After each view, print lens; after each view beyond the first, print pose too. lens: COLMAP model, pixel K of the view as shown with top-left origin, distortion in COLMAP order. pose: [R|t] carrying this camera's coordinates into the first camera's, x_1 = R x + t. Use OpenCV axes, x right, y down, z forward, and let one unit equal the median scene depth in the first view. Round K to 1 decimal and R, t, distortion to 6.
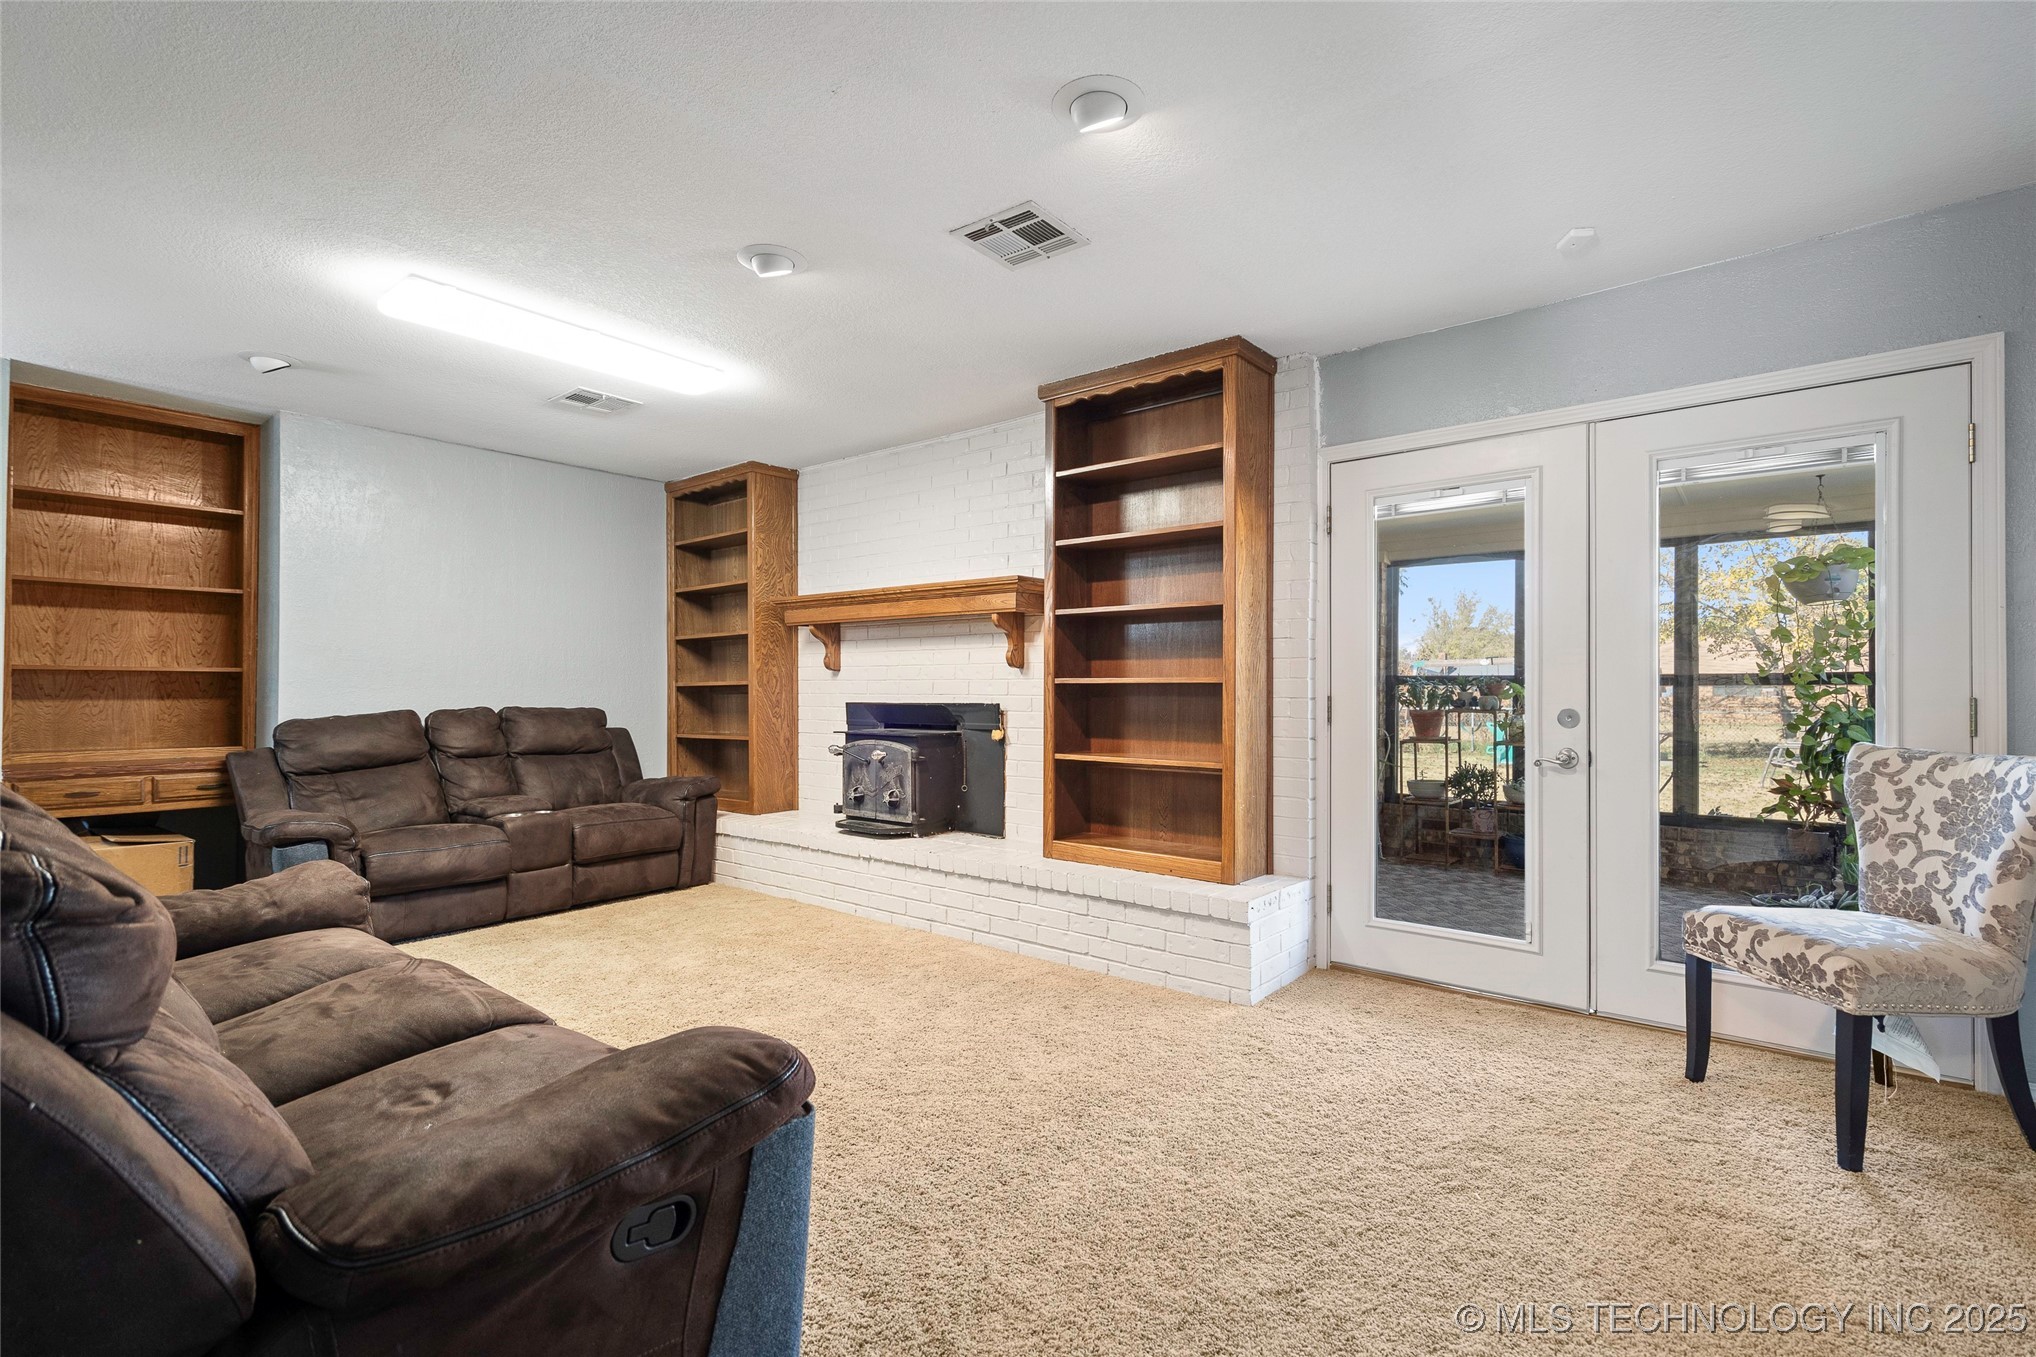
lens RADIAL K [[949.7, 0, 1014.7], [0, 949.7, 691.0], [0, 0, 1]] dist [0.001104, 0.000546]
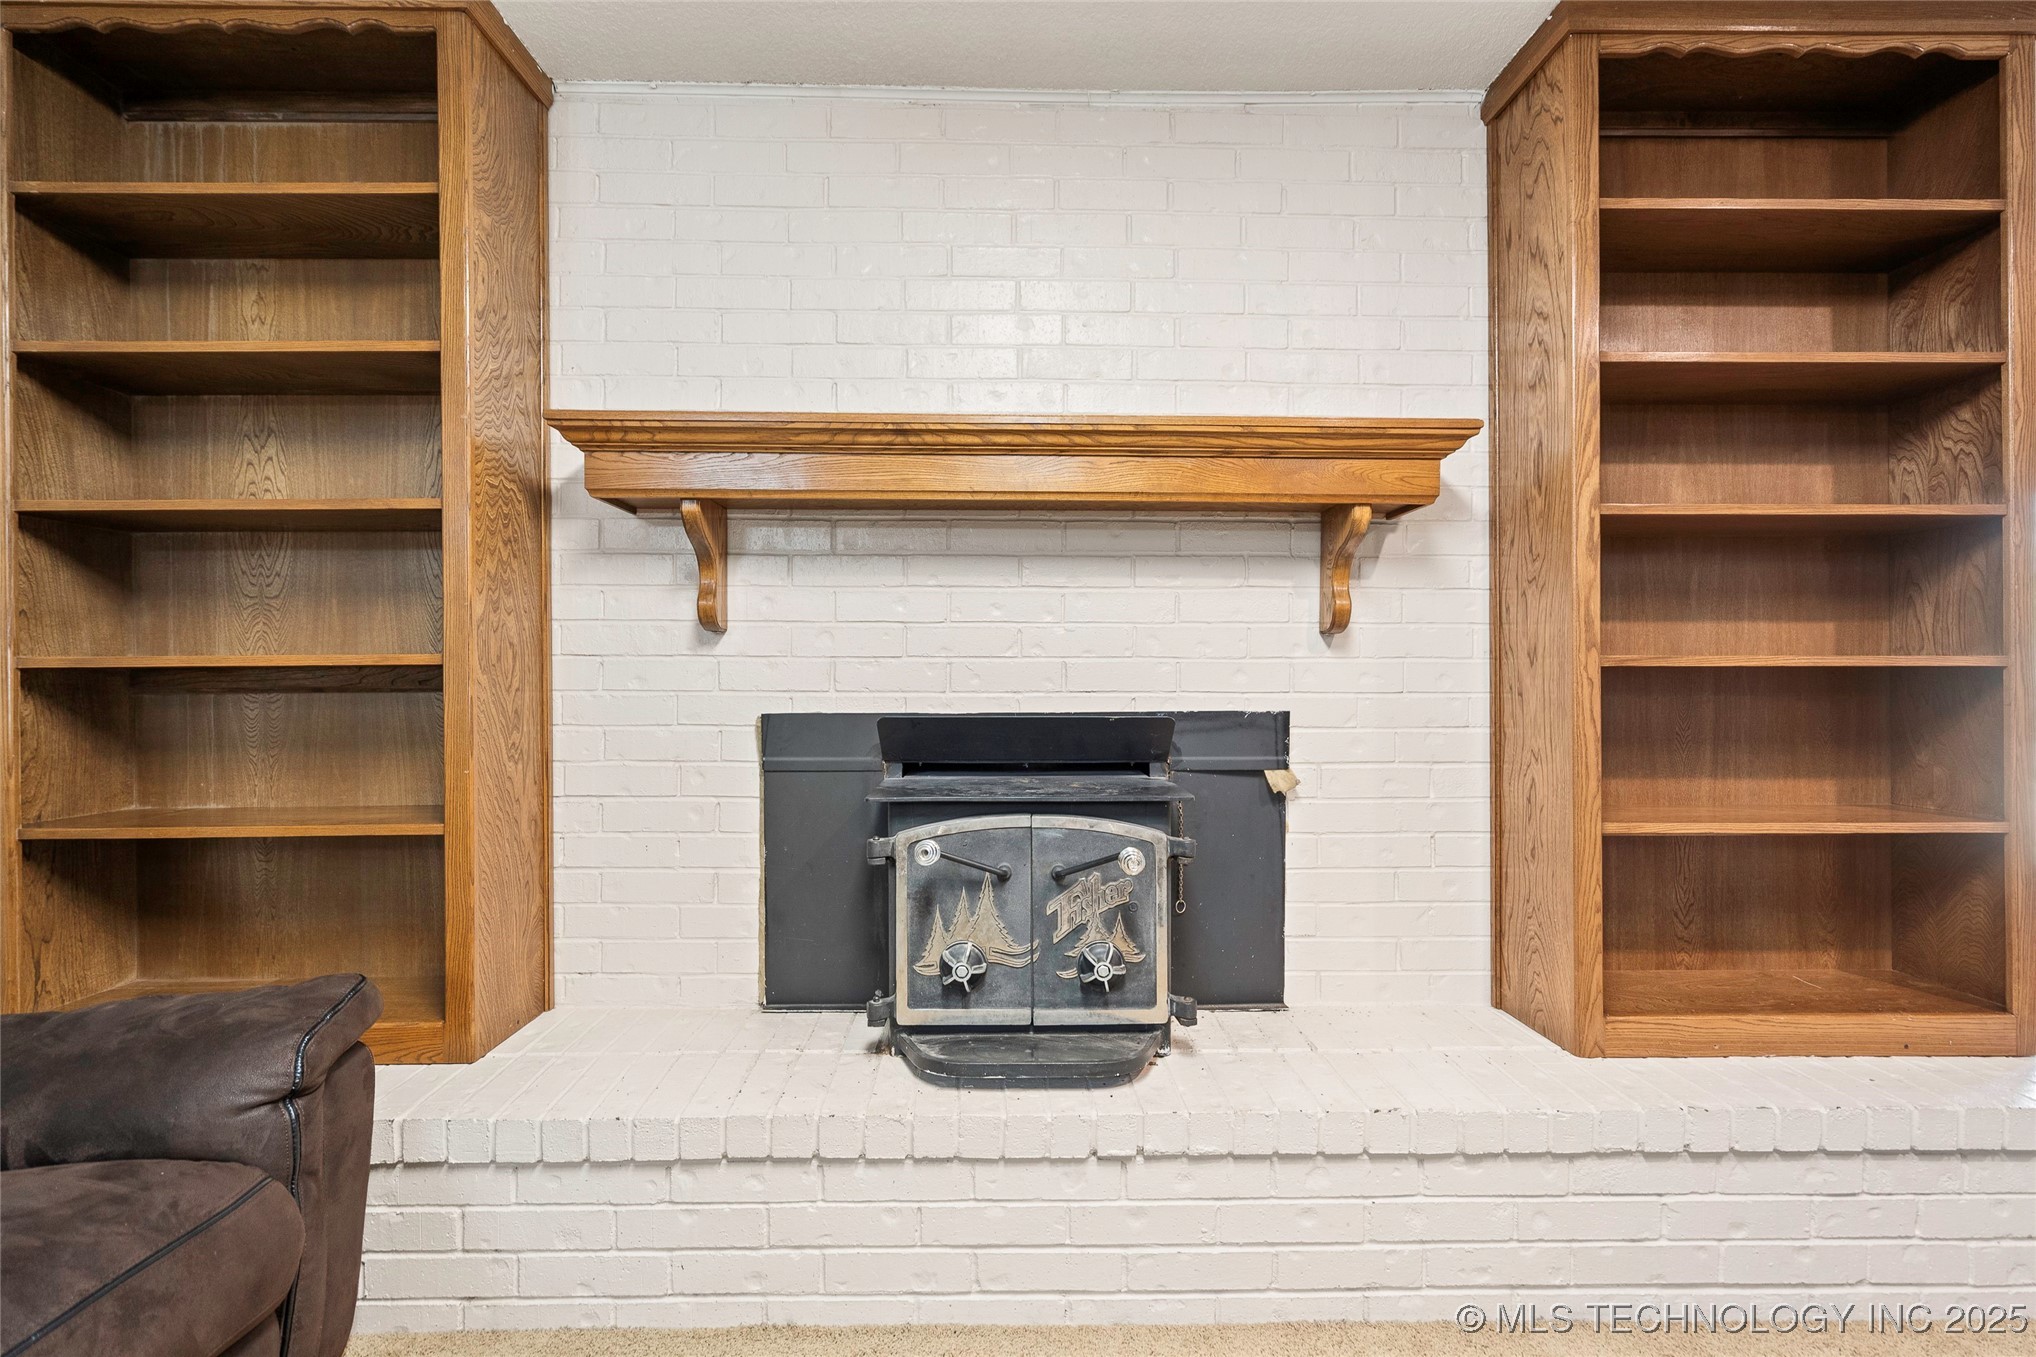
lens RADIAL K [[949.7, 0, 1017.7], [0, 949.7, 677.4], [0, 0, 1]] dist [0.001104, 0.000546]
pose [[0.756774, -0.000907, 0.653676, -0.406740], [0.001045, 0.999999, 0.000177, -0.002863], [-0.653676, 0.000549, 0.756775, 0.740113]]
